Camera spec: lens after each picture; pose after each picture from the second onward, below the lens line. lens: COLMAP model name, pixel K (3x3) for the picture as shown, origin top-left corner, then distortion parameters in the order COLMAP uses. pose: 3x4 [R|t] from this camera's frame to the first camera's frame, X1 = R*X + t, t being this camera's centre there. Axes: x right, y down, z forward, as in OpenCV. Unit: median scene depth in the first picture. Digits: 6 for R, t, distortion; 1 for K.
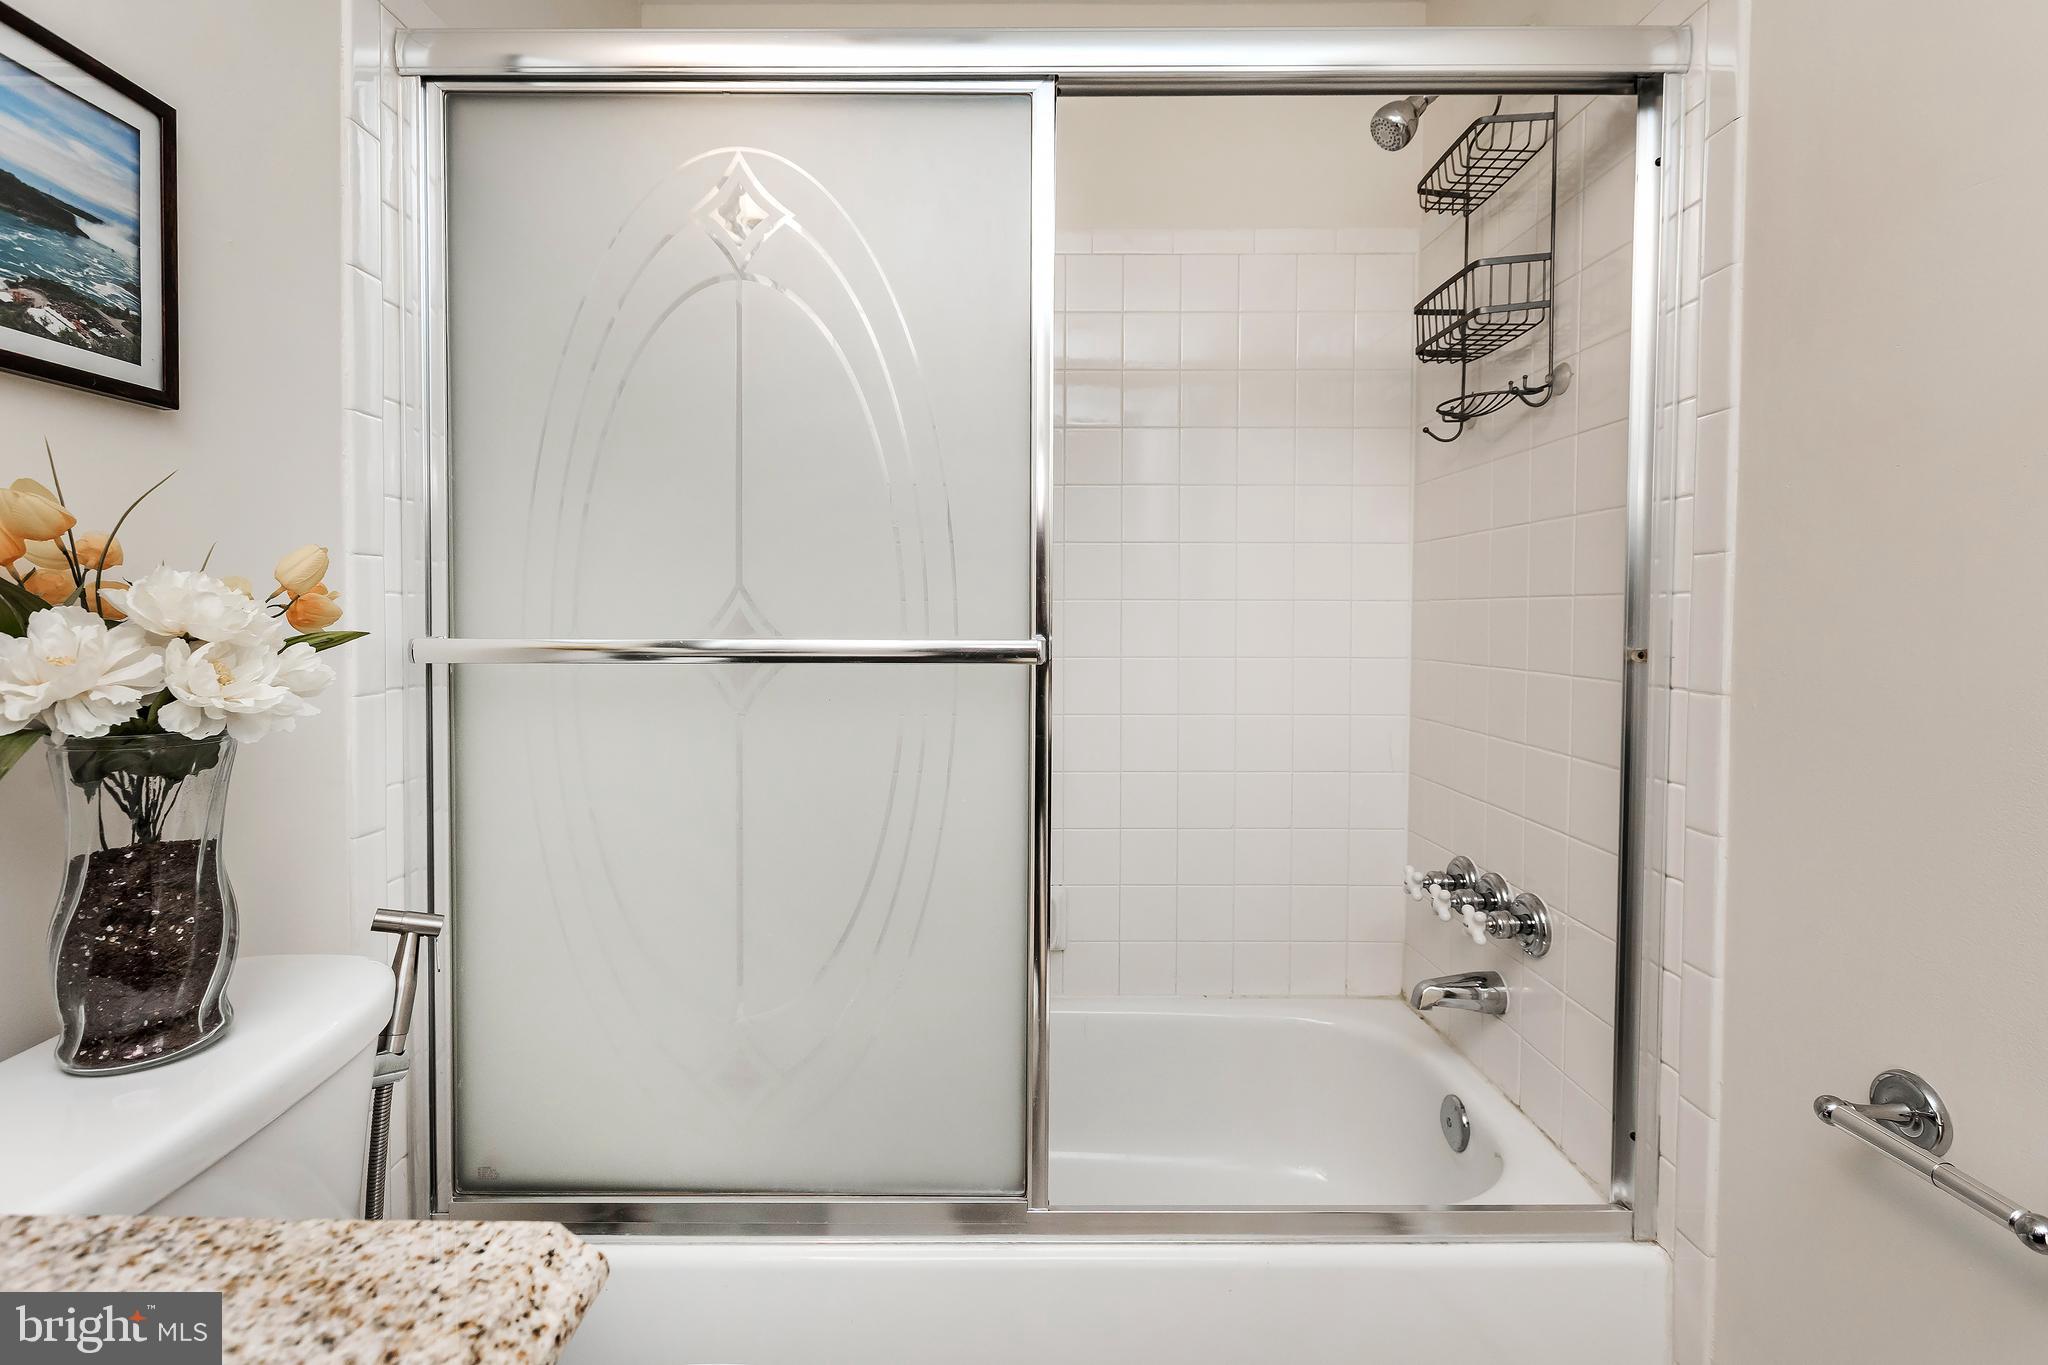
lens RADIAL K [[940.0, 0, 1020.6], [0, 940.0, 630.3], [0, 0, 1]] dist [-0.001494, -0.000003]
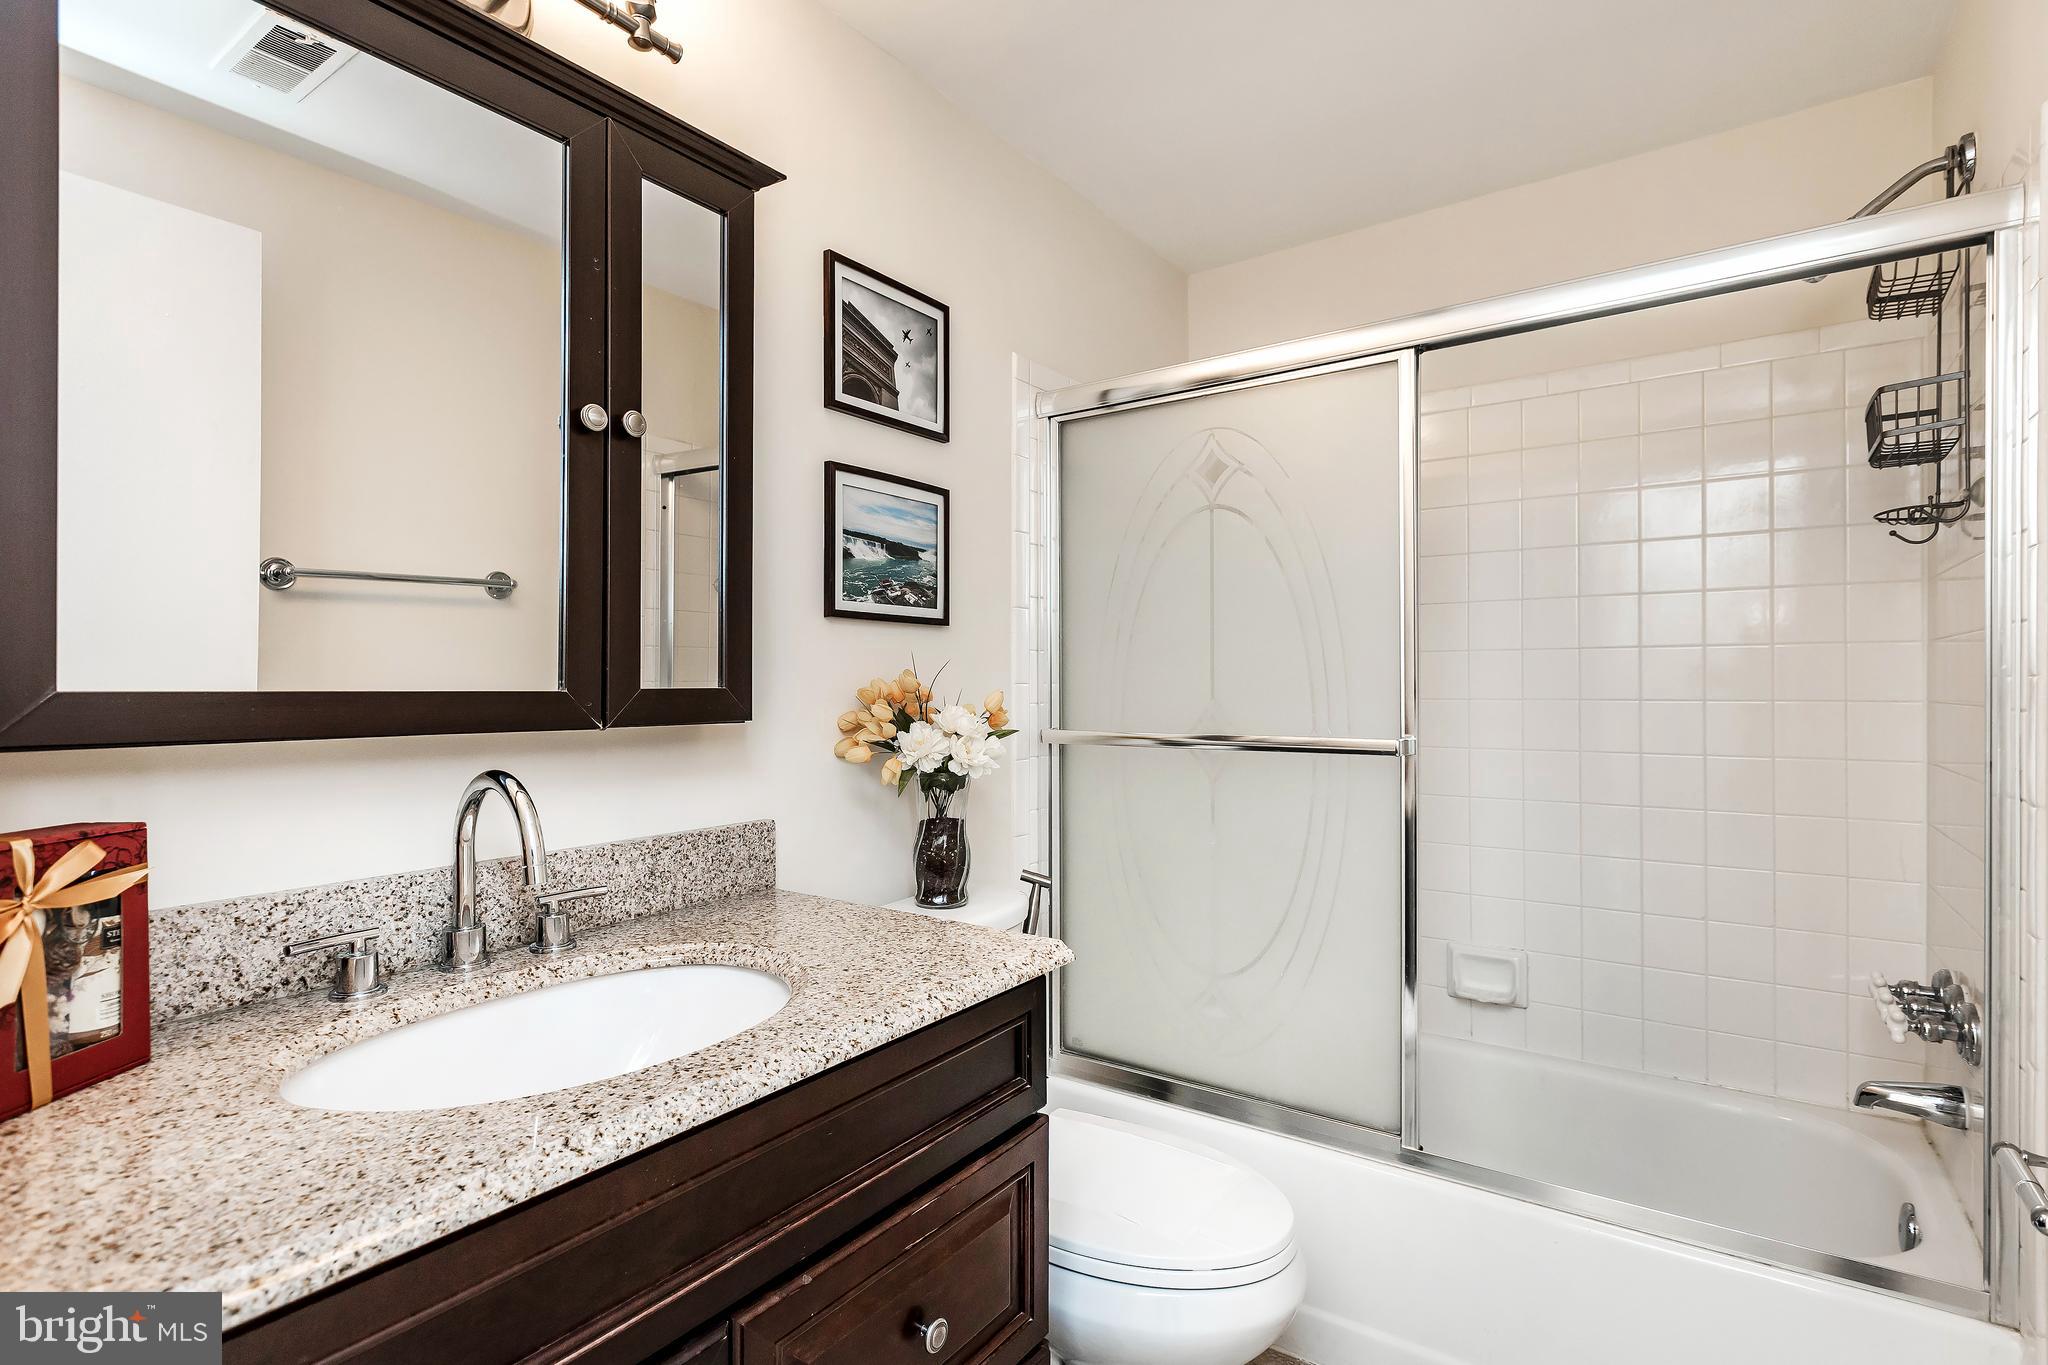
lens RADIAL K [[1000.5, 0, 1027.3], [0, 1000.5, 681.0], [0, 0, 1]] dist [-0.000793, -0.000129]
pose [[0.814869, -0.008550, -0.579583, 0.672751], [-0.006058, 0.999711, -0.023266, -0.060935], [0.579614, 0.022470, 0.814581, -0.884926]]
